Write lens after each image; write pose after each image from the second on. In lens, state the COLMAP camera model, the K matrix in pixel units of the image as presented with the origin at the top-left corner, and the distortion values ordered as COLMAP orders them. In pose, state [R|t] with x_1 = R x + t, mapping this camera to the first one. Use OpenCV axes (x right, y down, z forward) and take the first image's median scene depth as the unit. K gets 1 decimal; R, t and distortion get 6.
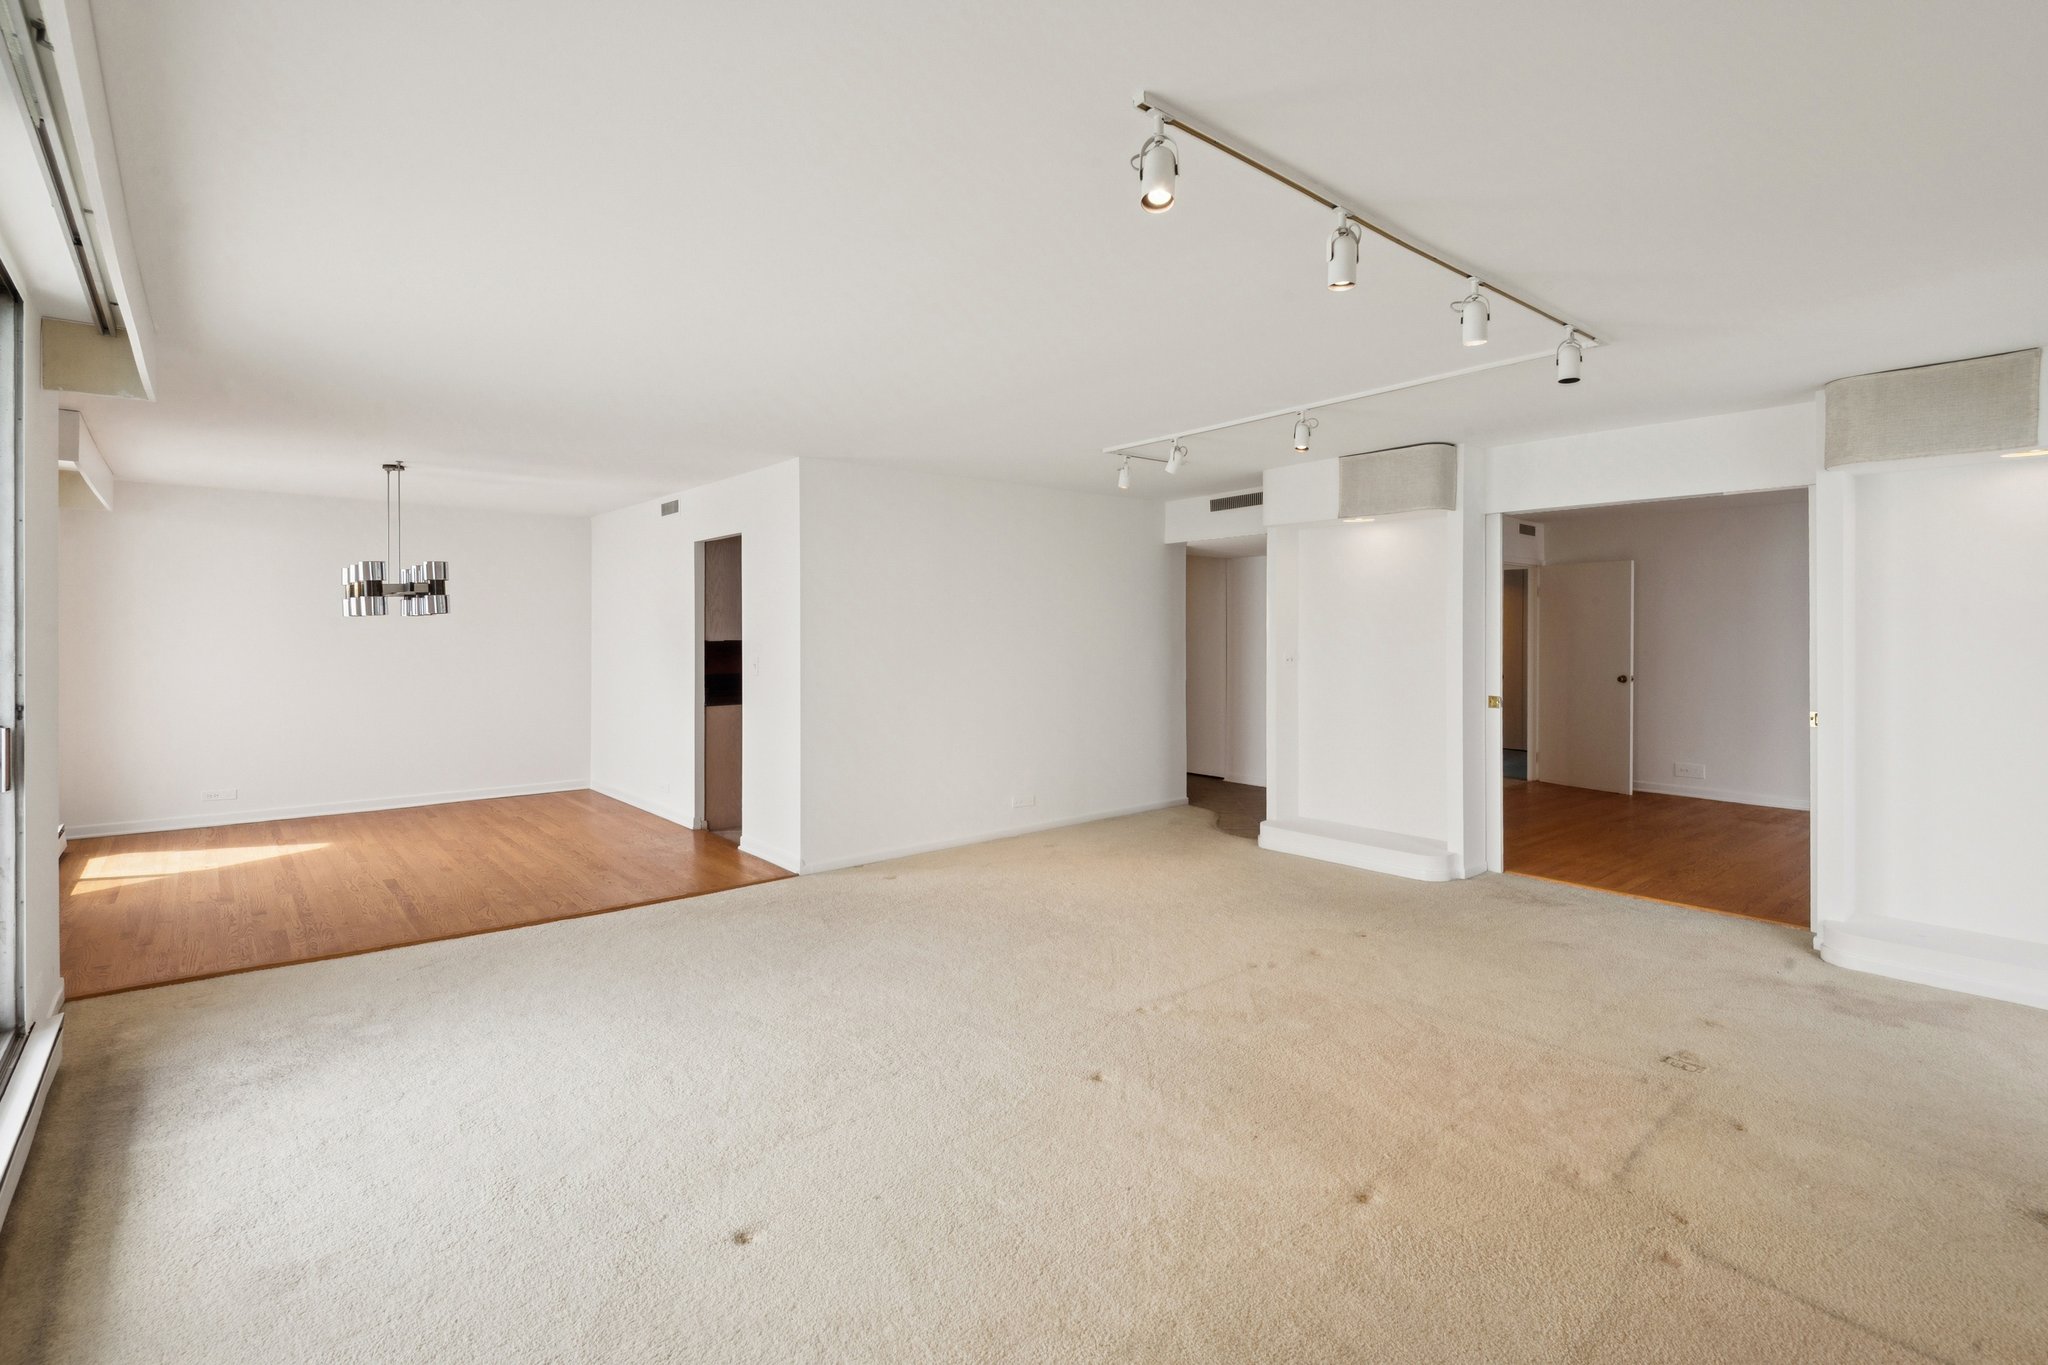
lens RADIAL K [[955.3, 0, 1026.8], [0, 955.3, 618.7], [0, 0, 1]] dist [0.002791, 0.000222]
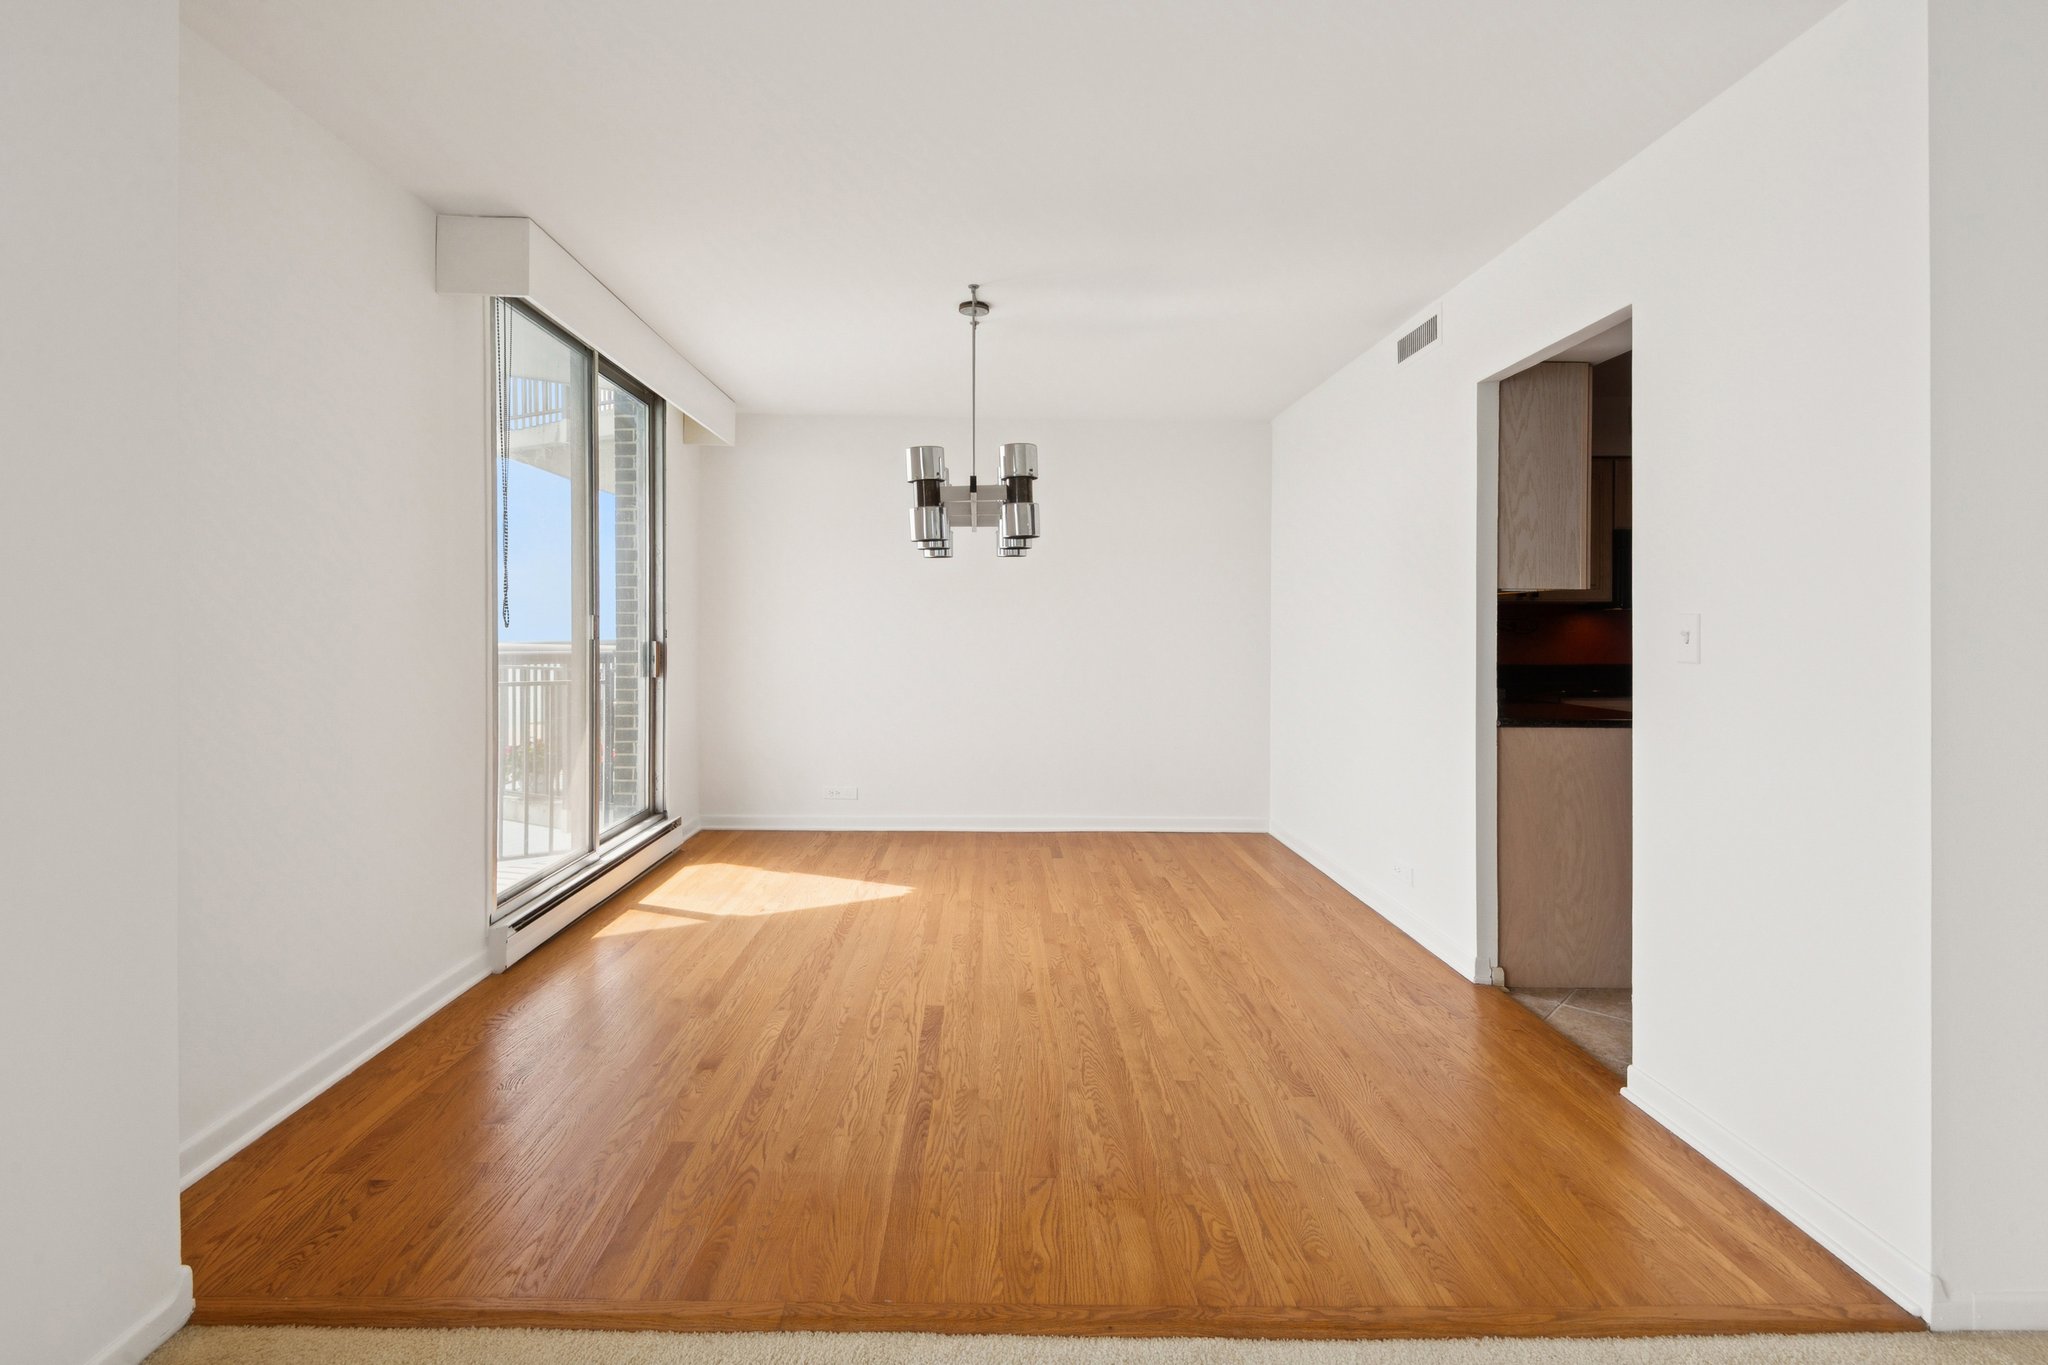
lens RADIAL K [[955.3, 0, 1026.8], [0, 955.3, 618.7], [0, 0, 1]] dist [0.002791, 0.000222]
pose [[0.783224, 0.001517, -0.621738, -0.234560], [-0.000353, 0.999998, 0.001996, 0.038062], [0.621740, -0.001343, 0.783223, 0.501191]]
